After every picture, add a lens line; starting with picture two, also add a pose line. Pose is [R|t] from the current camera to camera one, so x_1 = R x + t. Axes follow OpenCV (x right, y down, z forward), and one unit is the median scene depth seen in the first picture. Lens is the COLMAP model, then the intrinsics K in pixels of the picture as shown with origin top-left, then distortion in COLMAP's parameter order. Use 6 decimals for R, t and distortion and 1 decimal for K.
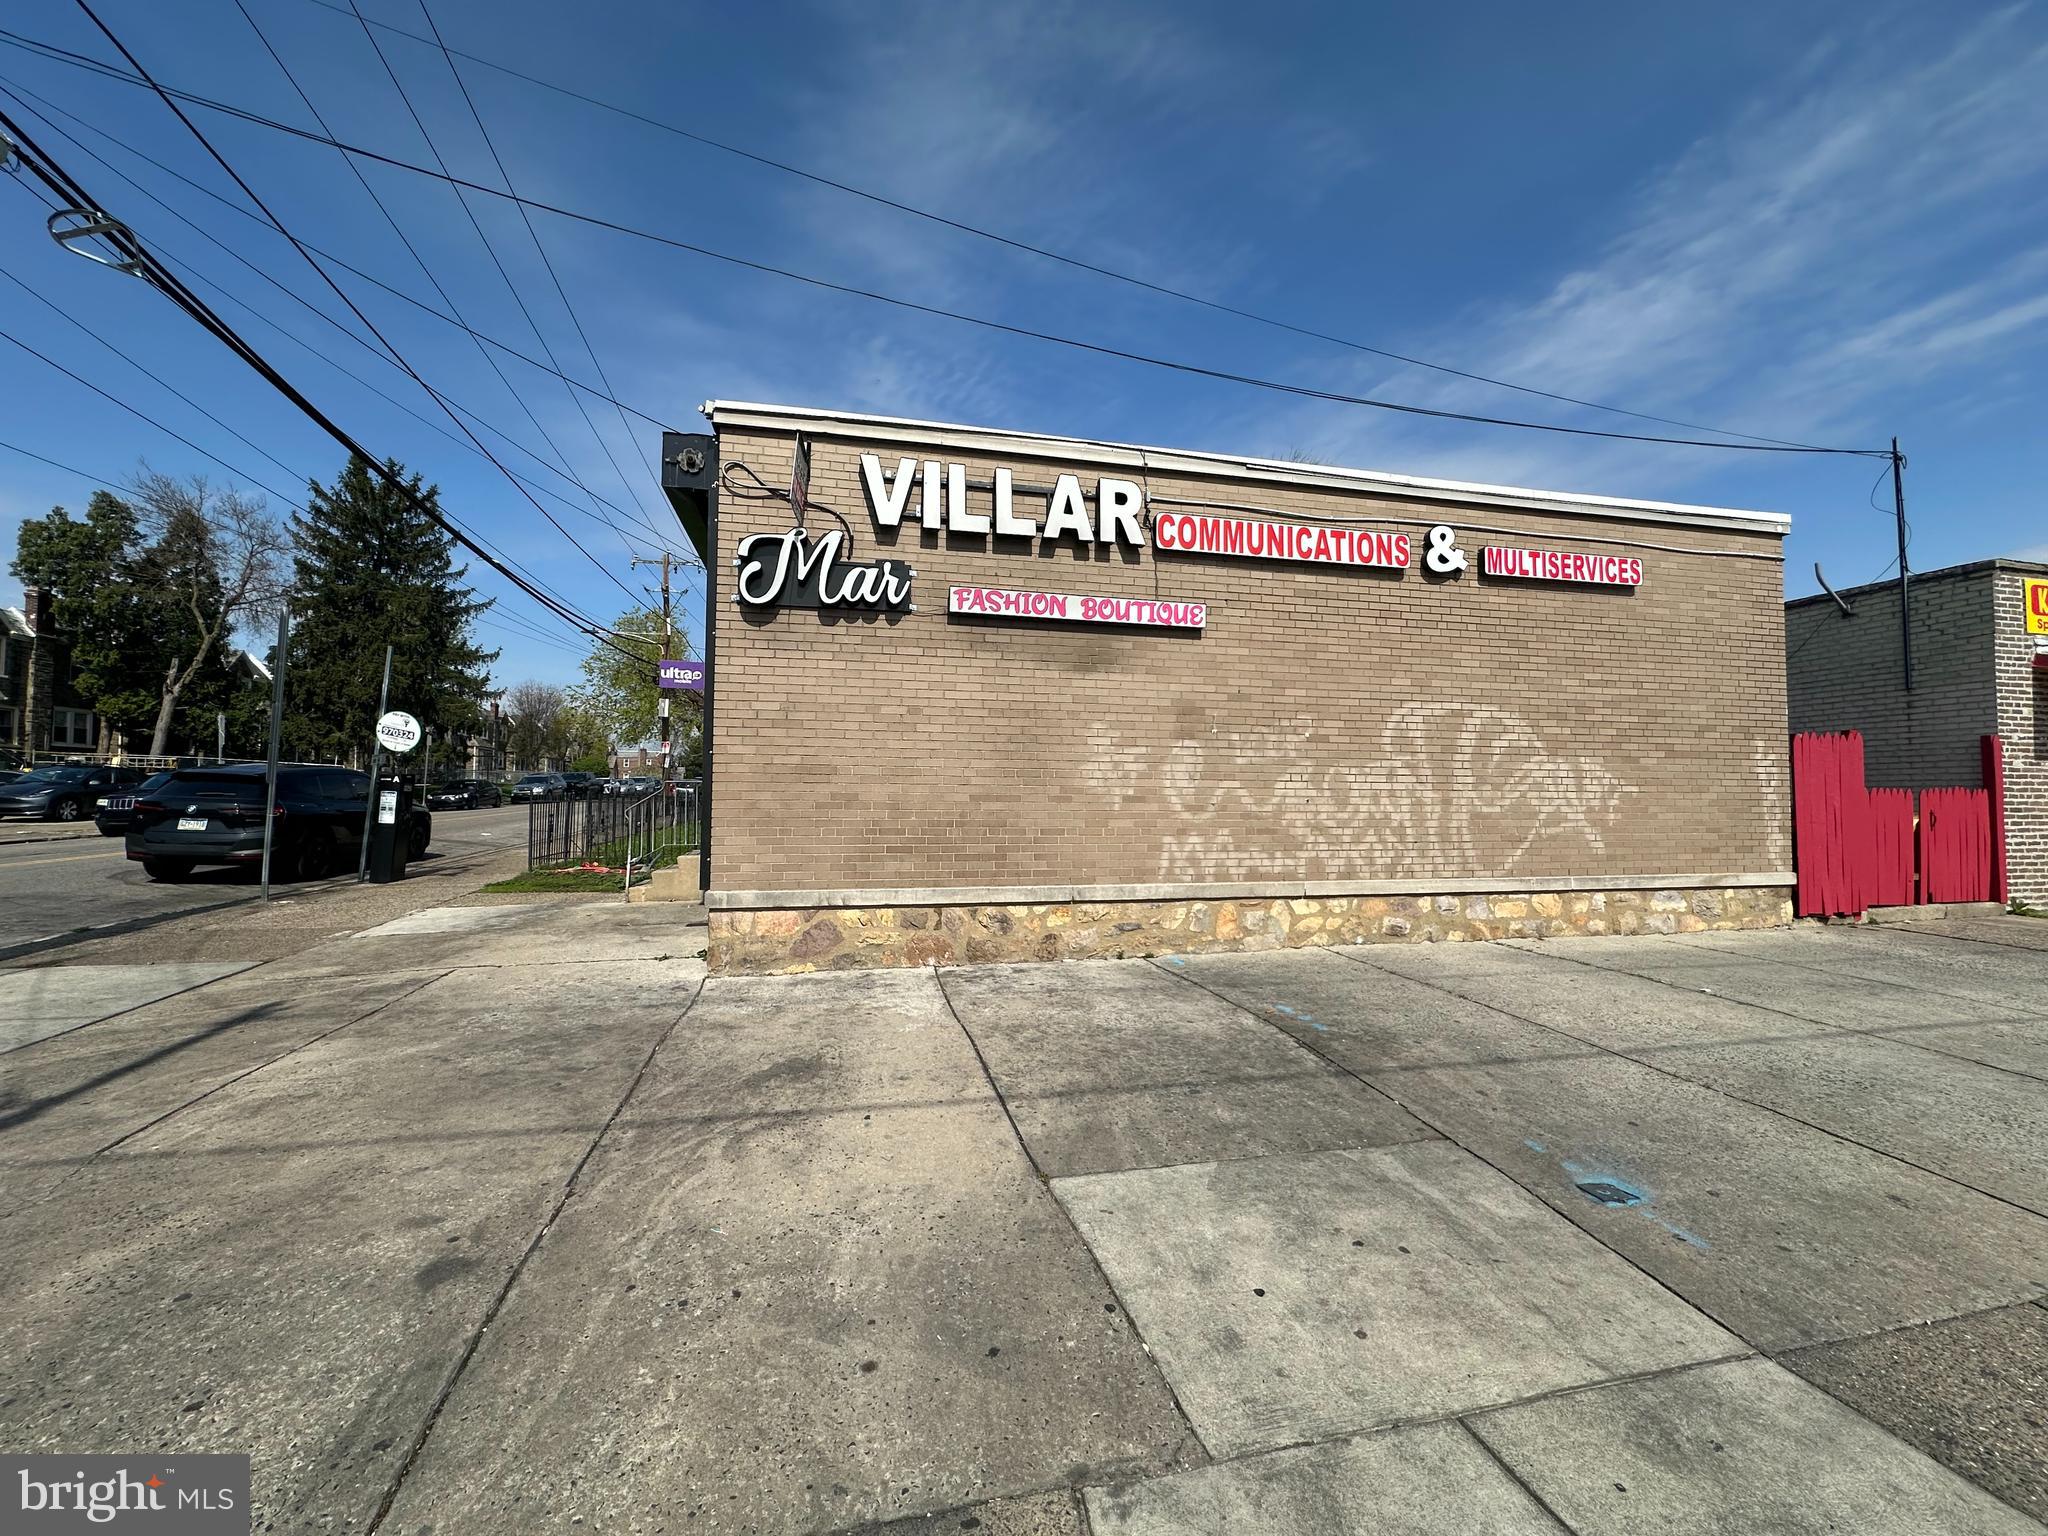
lens RADIAL K [[820.3, 0, 1018.6], [0, 820.3, 765.5], [0, 0, 1]] dist [-0.003422, 0.000753]
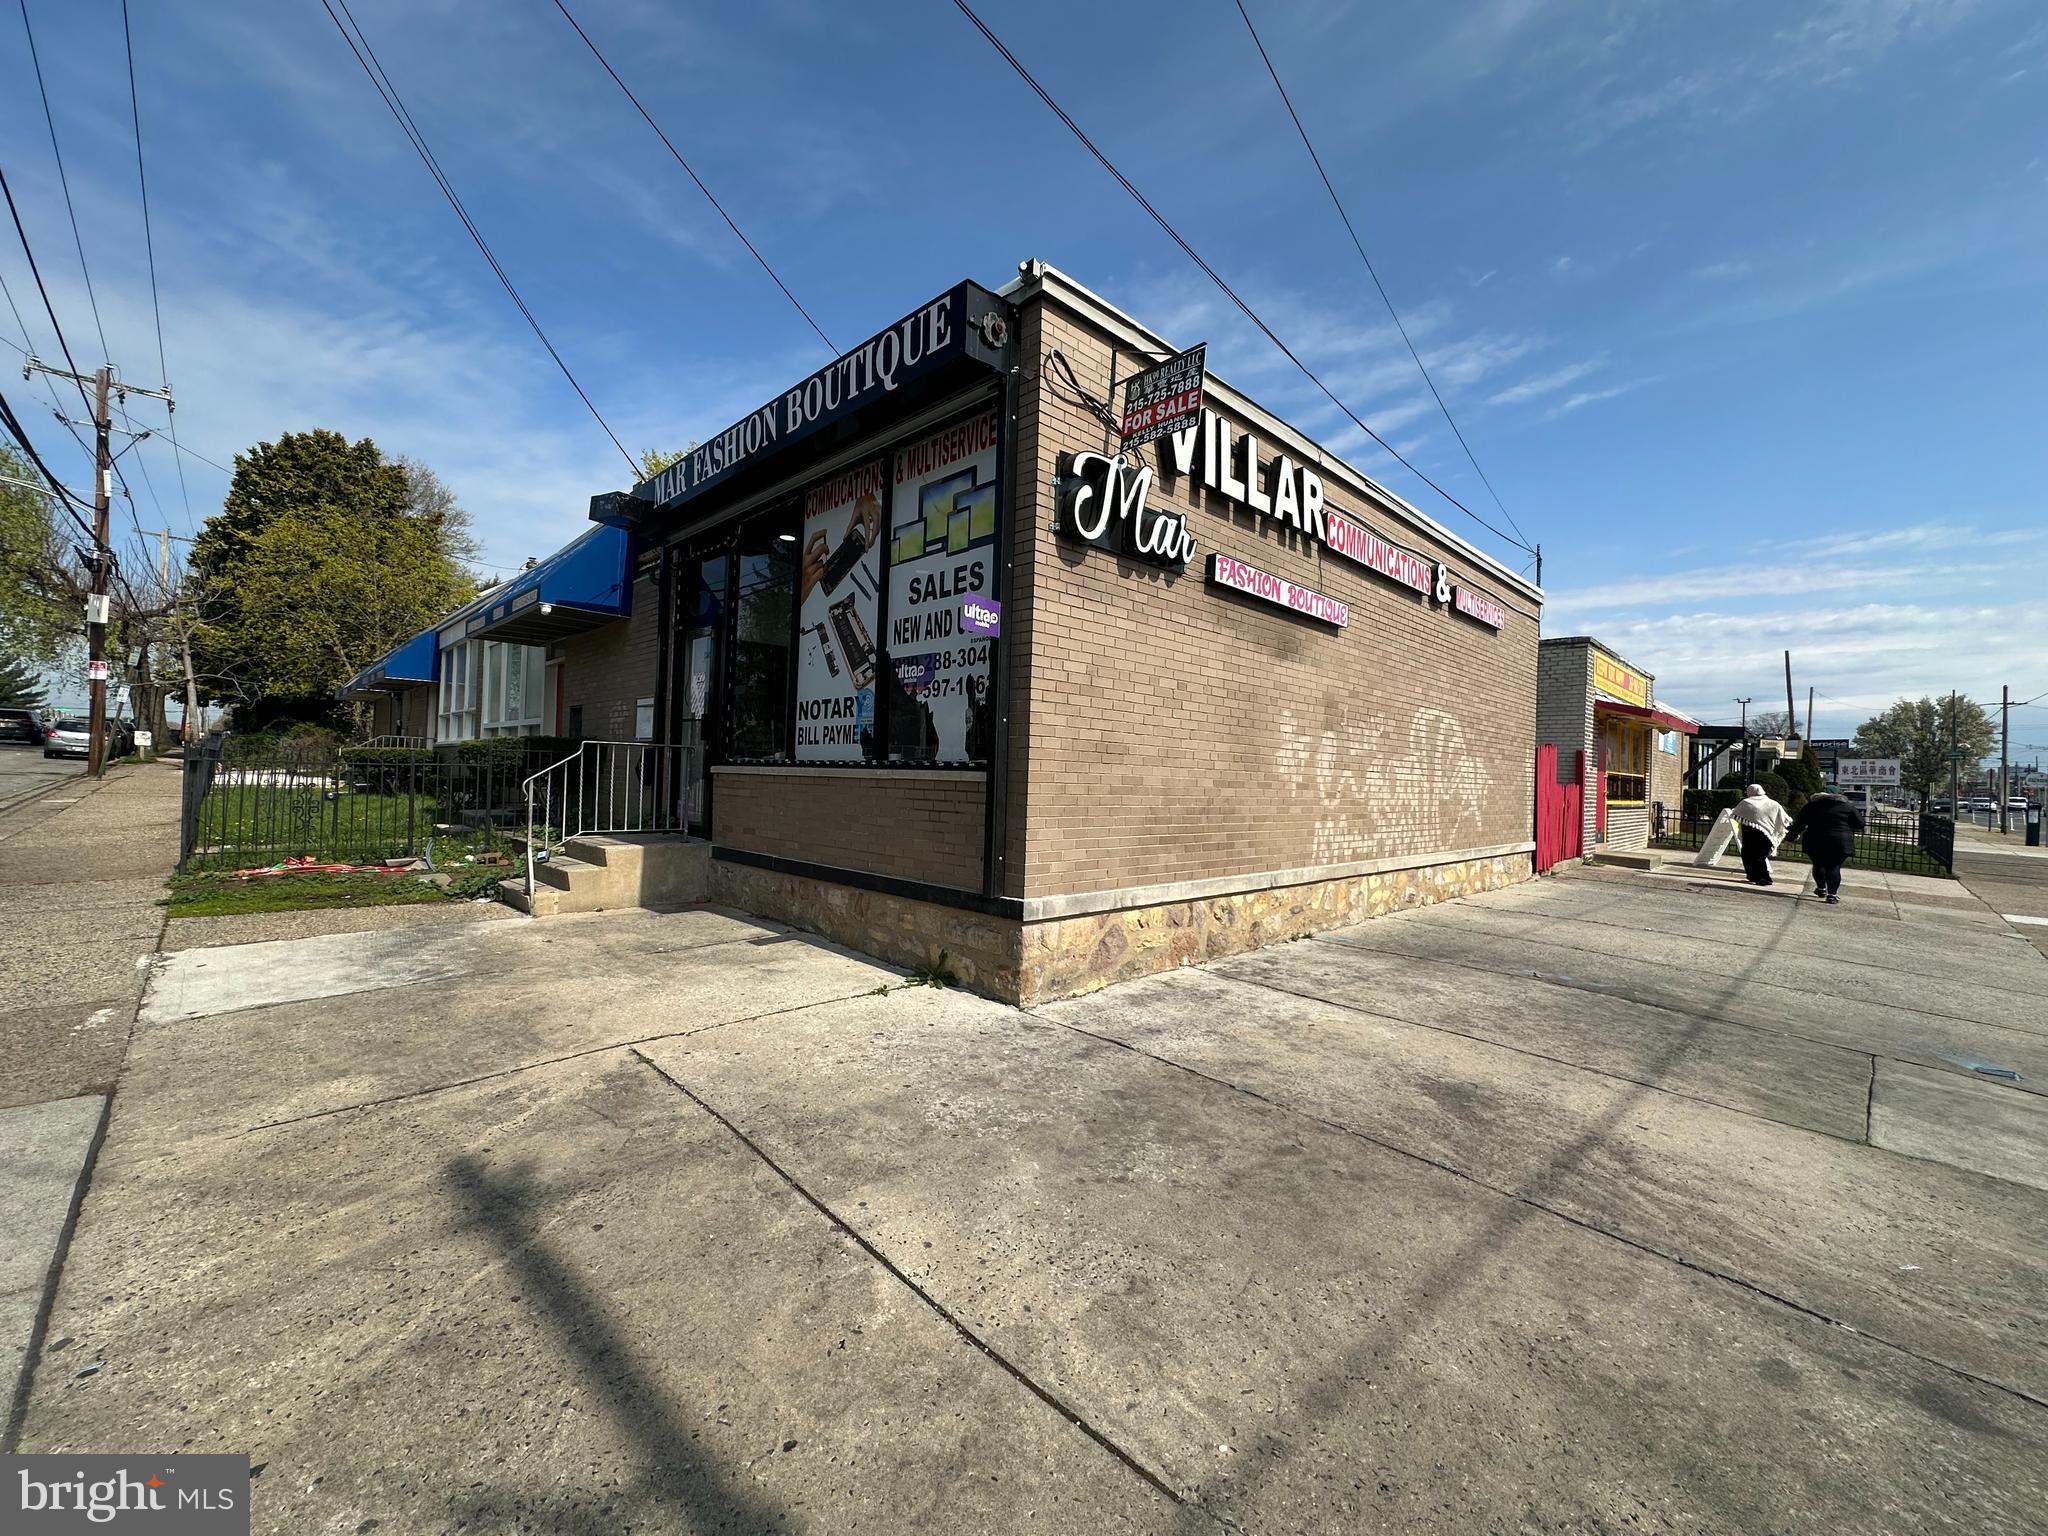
lens RADIAL K [[820.3, 0, 1028.5], [0, 820.3, 765.0], [0, 0, 1]] dist [-0.003422, 0.000753]
pose [[0.851332, 0.028563, 0.523849, -0.765046], [-0.048365, 0.998538, 0.024156, 0.006445], [-0.522393, -0.045901, 0.851468, 0.330347]]
